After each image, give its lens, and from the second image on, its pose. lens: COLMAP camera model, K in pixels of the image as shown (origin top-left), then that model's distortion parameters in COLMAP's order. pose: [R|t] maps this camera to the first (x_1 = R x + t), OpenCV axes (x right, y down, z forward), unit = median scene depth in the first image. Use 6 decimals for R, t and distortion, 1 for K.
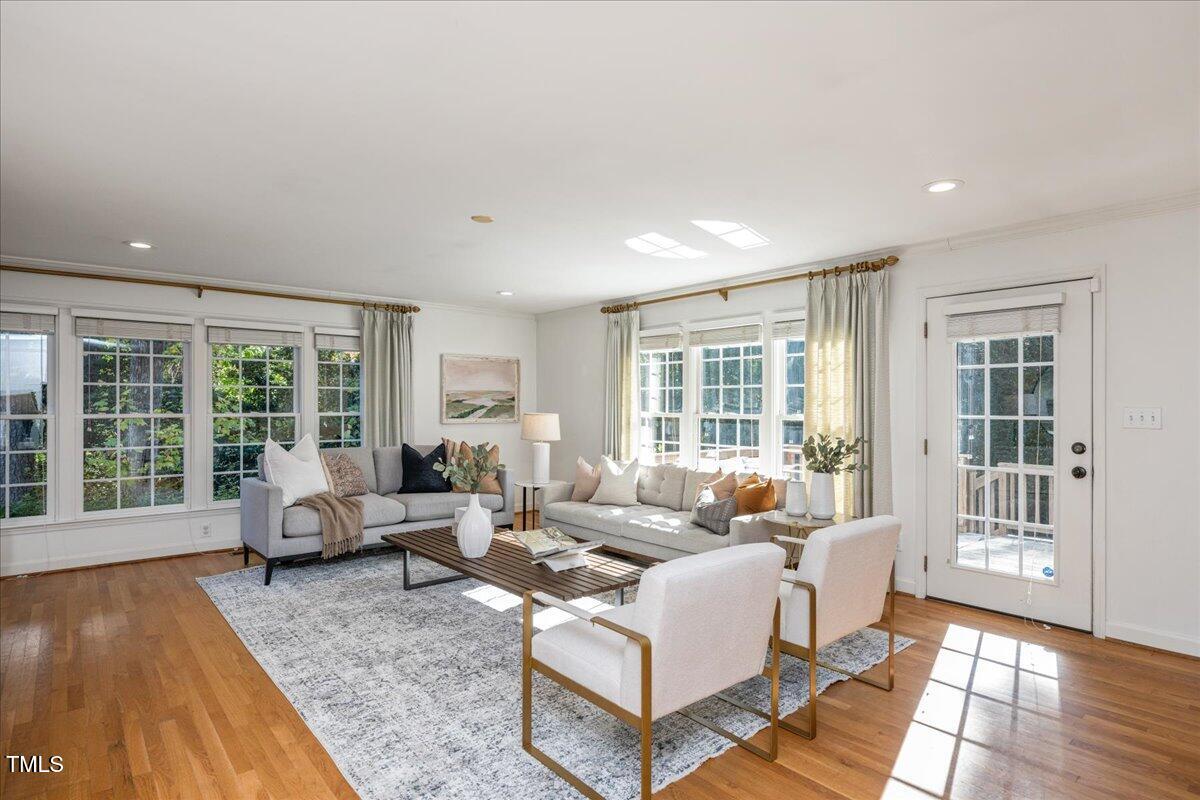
lens RADIAL K [[647.9, 0, 602.7], [0, 647.9, 400.8], [0, 0, 1]] dist [-0.002995, 0.000715]
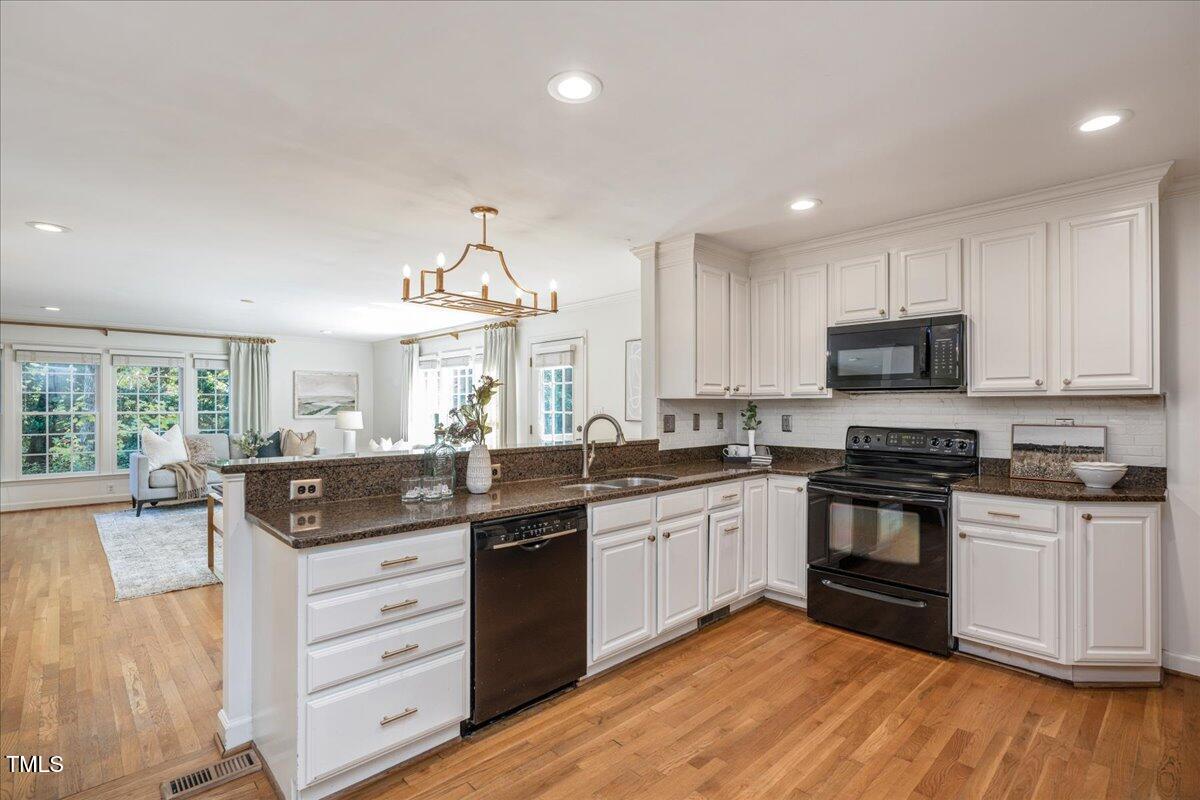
lens RADIAL K [[559.0, 0, 582.8], [0, 559.0, 403.9], [0, 0, 1]] dist [0.005165, -0.000058]
pose [[0.998487, -0.001986, 0.054951, 0.374997], [0.001718, 0.999986, 0.004914, -0.003408], [-0.054960, -0.004812, 0.998477, -0.337331]]
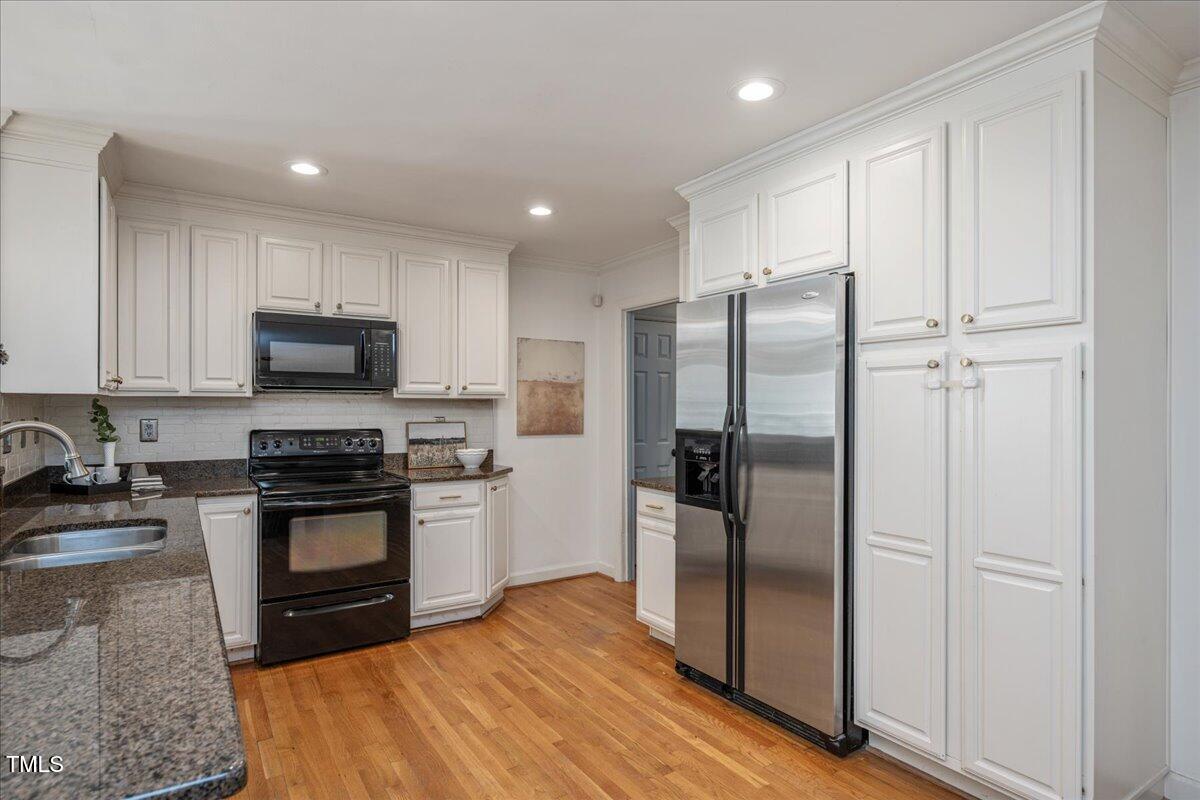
lens RADIAL K [[647.9, 0, 609.3], [0, 647.9, 407.0], [0, 0, 1]] dist [-0.002995, 0.000715]
pose [[0.119105, -0.001361, 0.992881, 0.165266], [-0.008908, 0.999957, 0.002439, -0.001456], [-0.992842, -0.009135, 0.119088, -0.155690]]
